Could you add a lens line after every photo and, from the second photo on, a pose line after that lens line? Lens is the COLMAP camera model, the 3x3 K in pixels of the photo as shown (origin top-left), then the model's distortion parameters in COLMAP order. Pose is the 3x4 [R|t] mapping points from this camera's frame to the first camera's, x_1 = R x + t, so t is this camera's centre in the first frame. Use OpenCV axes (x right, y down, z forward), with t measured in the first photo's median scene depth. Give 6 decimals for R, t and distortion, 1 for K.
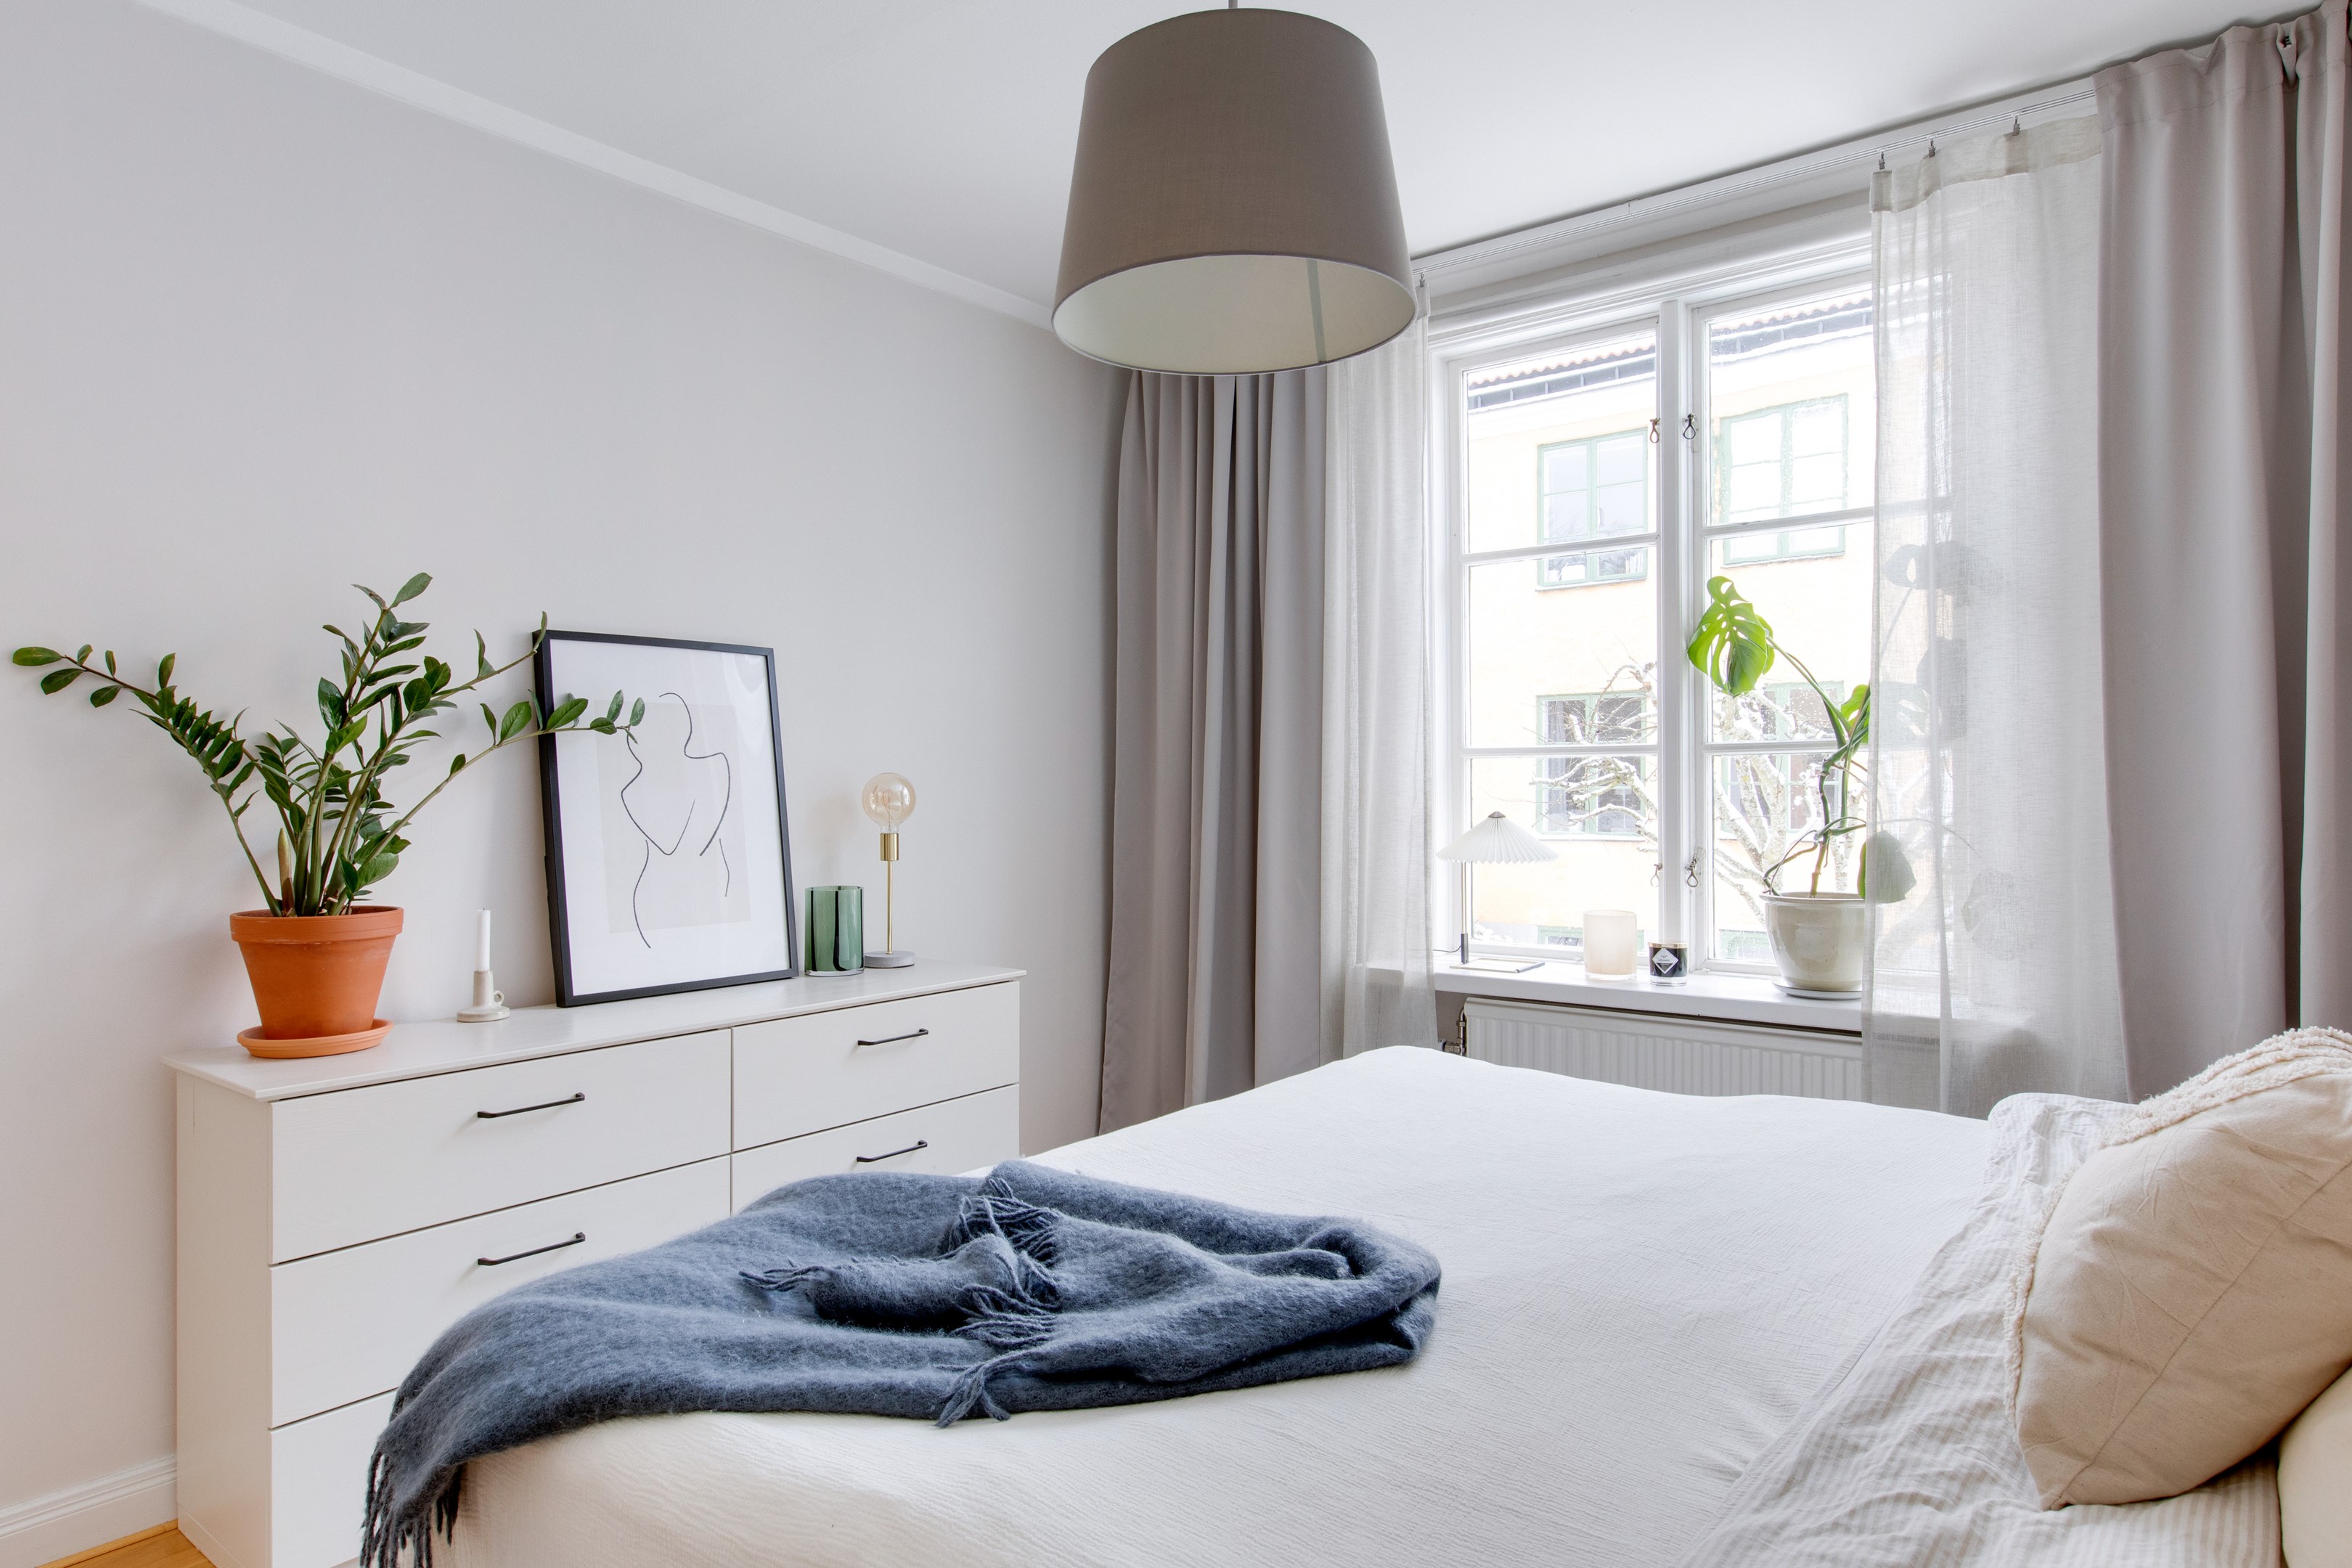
lens RADIAL K [[1396.5, 0, 1179.6], [0, 1396.5, 795.9], [0, 0, 1]] dist [0.007977, -0.000687]
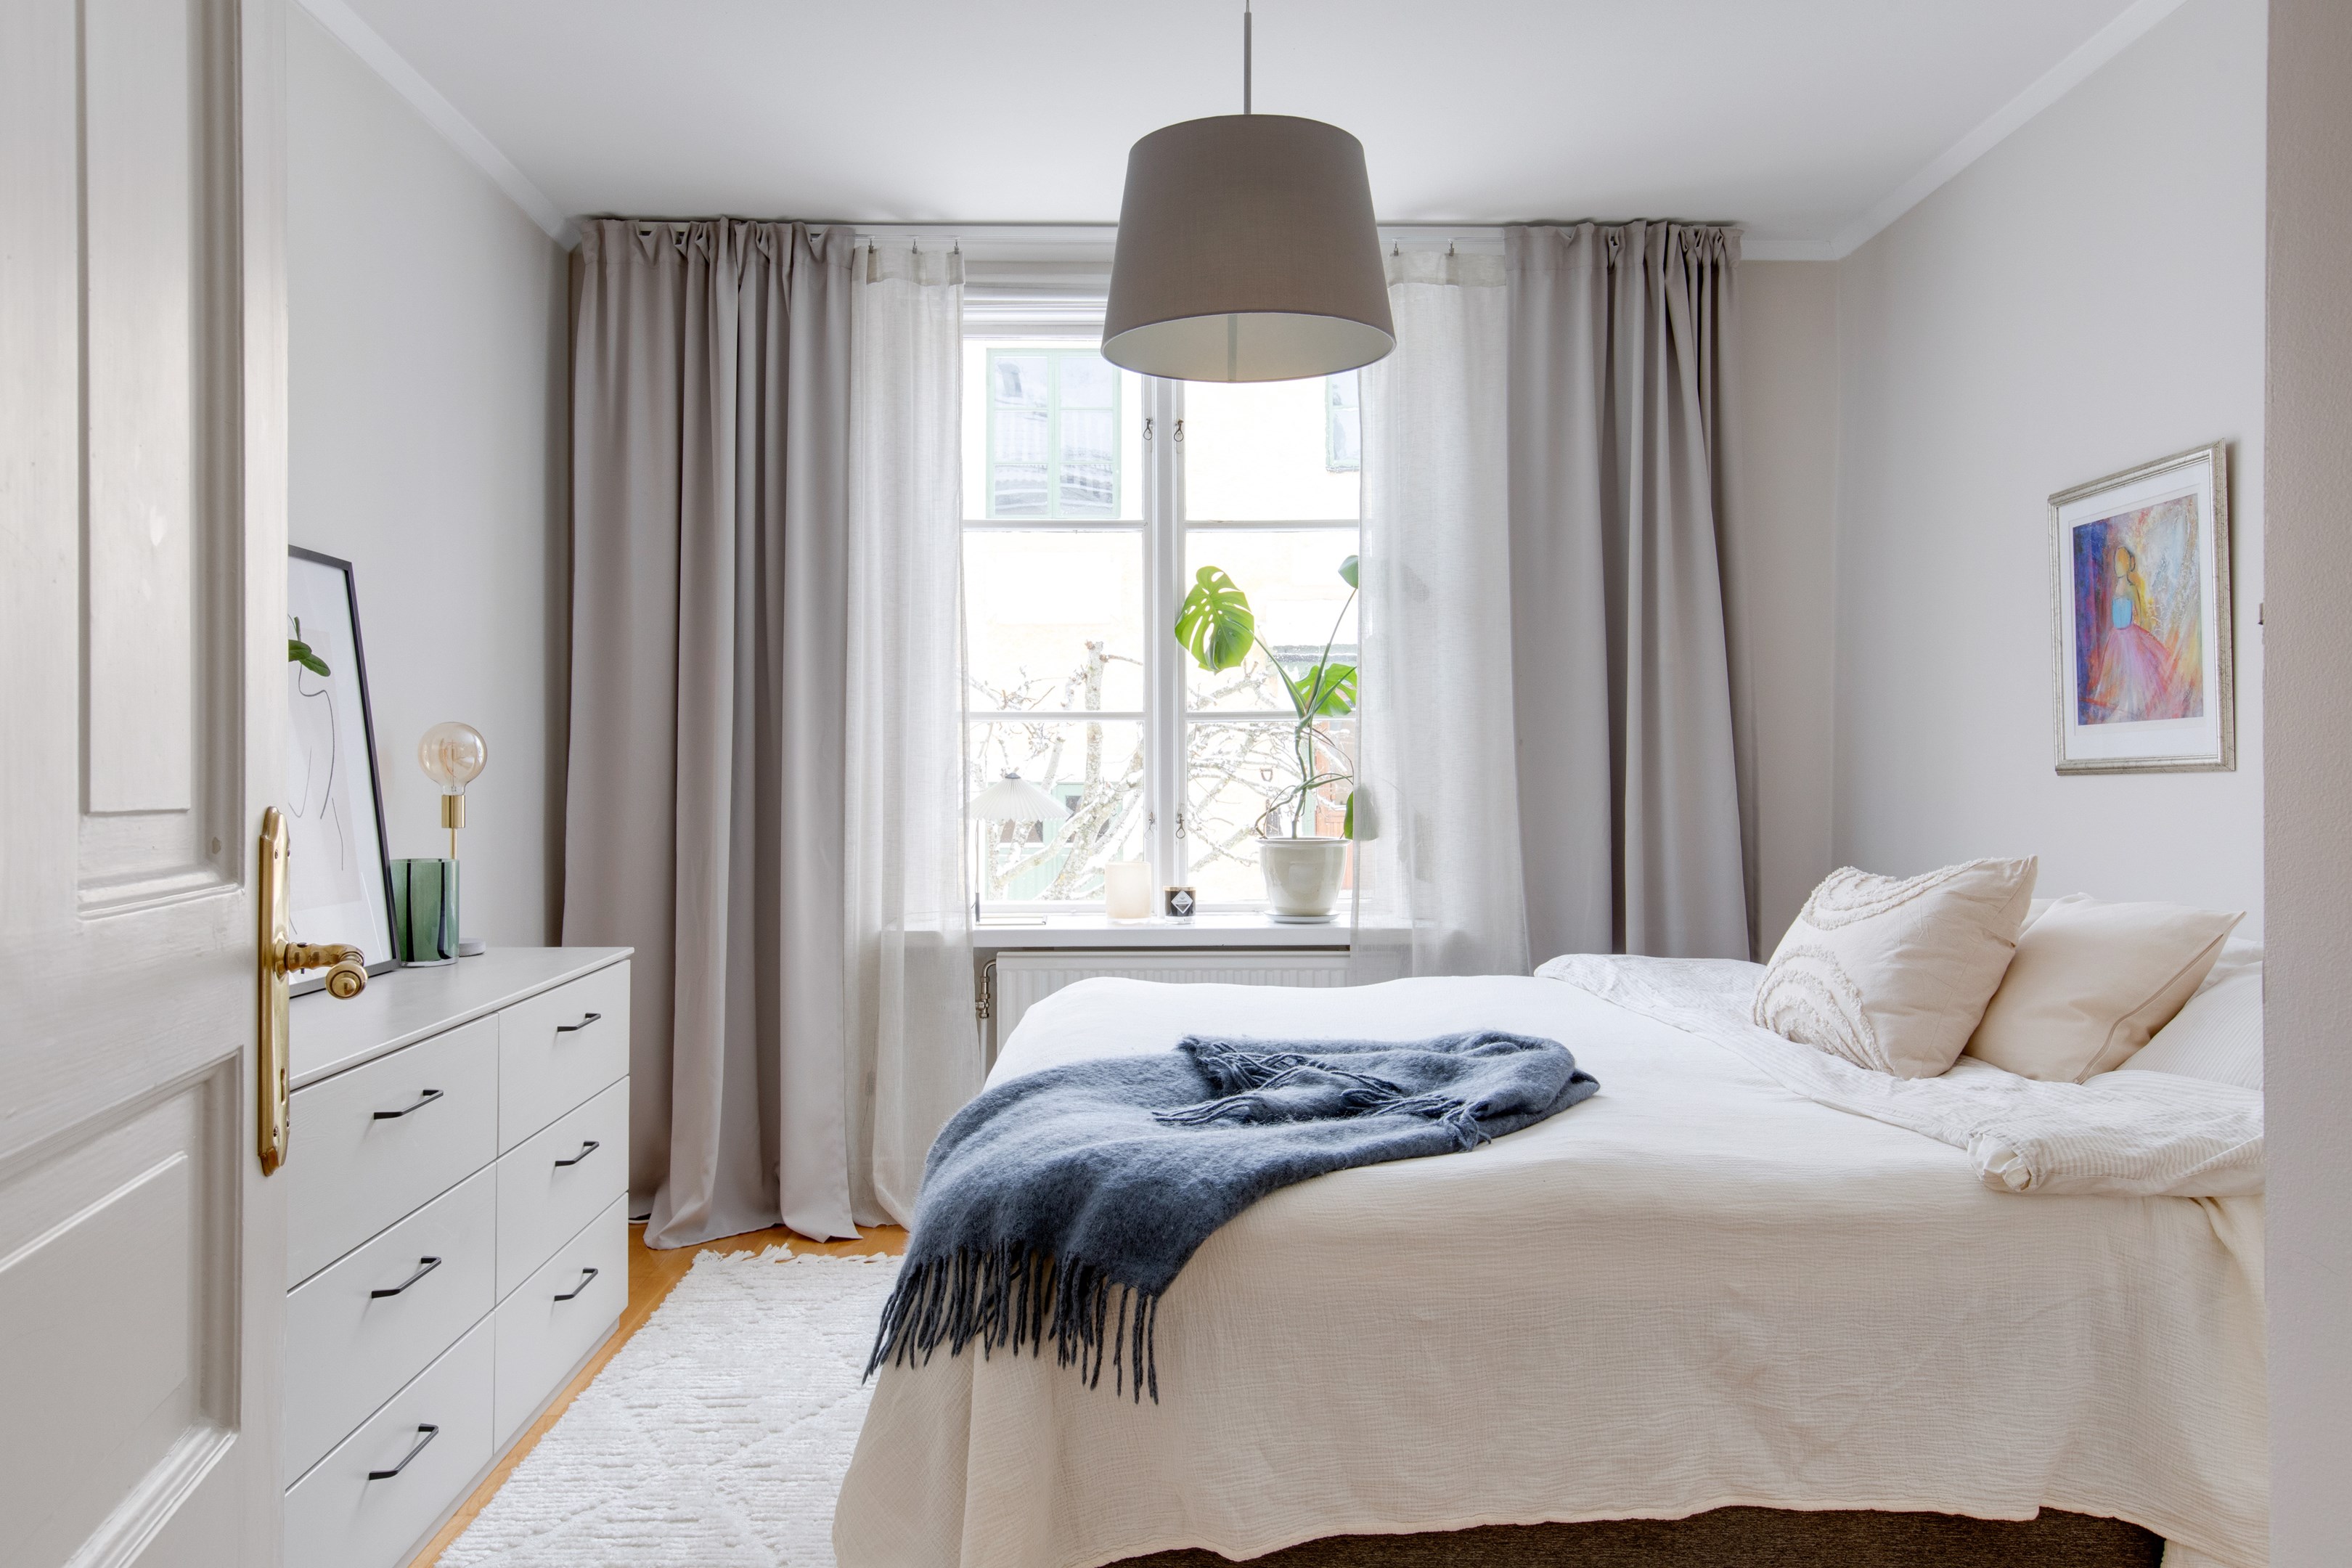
lens RADIAL K [[1751.3, 0, 1176.0], [0, 1751.3, 784.0], [0, 0, 1]] dist [0.043311, -0.005044]
pose [[0.755760, -0.002035, 0.654845, -0.600019], [0.004611, 0.999987, -0.002214, 0.025938], [-0.654832, 0.004693, 0.755760, -0.071254]]
